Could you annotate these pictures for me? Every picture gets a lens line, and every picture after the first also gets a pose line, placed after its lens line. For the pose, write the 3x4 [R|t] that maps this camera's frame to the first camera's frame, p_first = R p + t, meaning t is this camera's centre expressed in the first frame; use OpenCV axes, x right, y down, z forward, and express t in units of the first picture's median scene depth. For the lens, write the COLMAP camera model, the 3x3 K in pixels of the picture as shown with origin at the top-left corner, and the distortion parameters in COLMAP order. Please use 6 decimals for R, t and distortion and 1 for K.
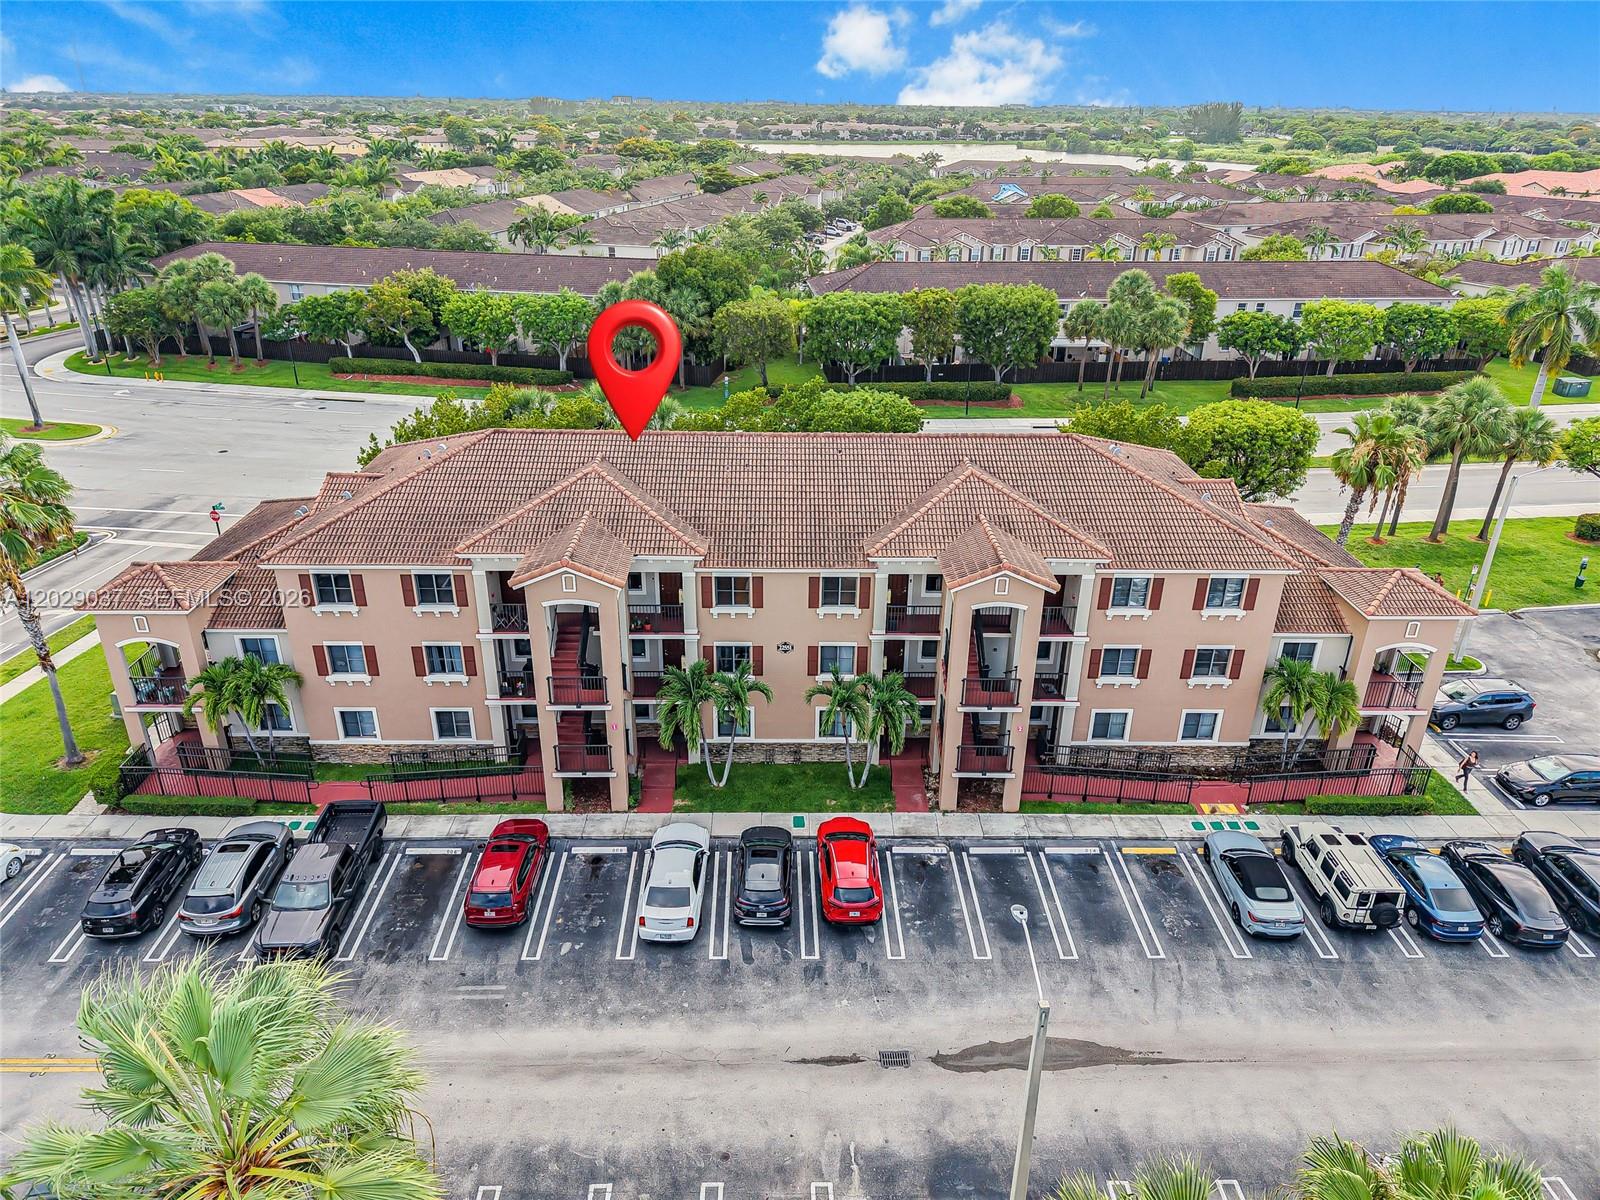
lens RADIAL K [[1107.9, 0, 800.0], [0, 1107.9, 600.0], [0, 0, 1]] dist [-0.004639, -0.003080]
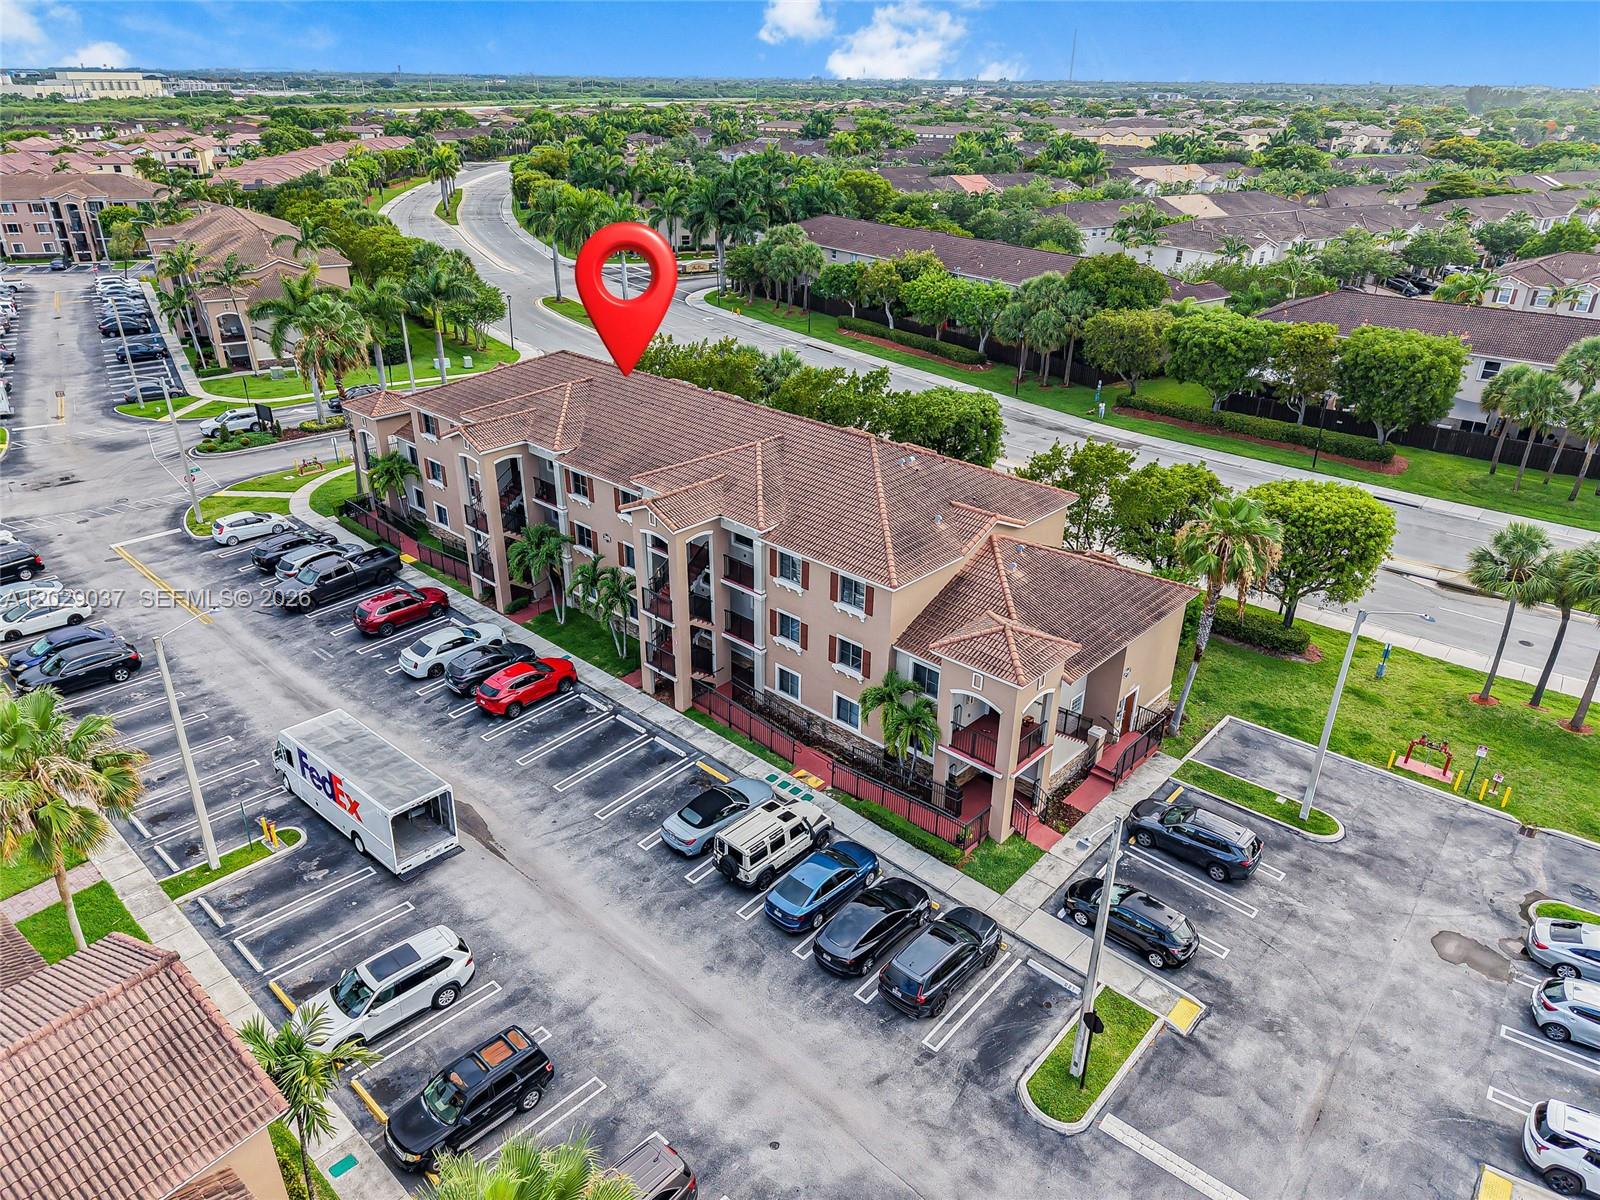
lens RADIAL K [[1091.2, 0, 800.0], [0, 1091.2, 600.0], [0, 0, 1]] dist [0.038469, -0.004909]
pose [[0.715416, 0.299566, -0.631221, 1.010280], [-0.292761, 0.948817, 0.118481, -0.110654], [0.634406, 0.100034, 0.766500, 0.128387]]
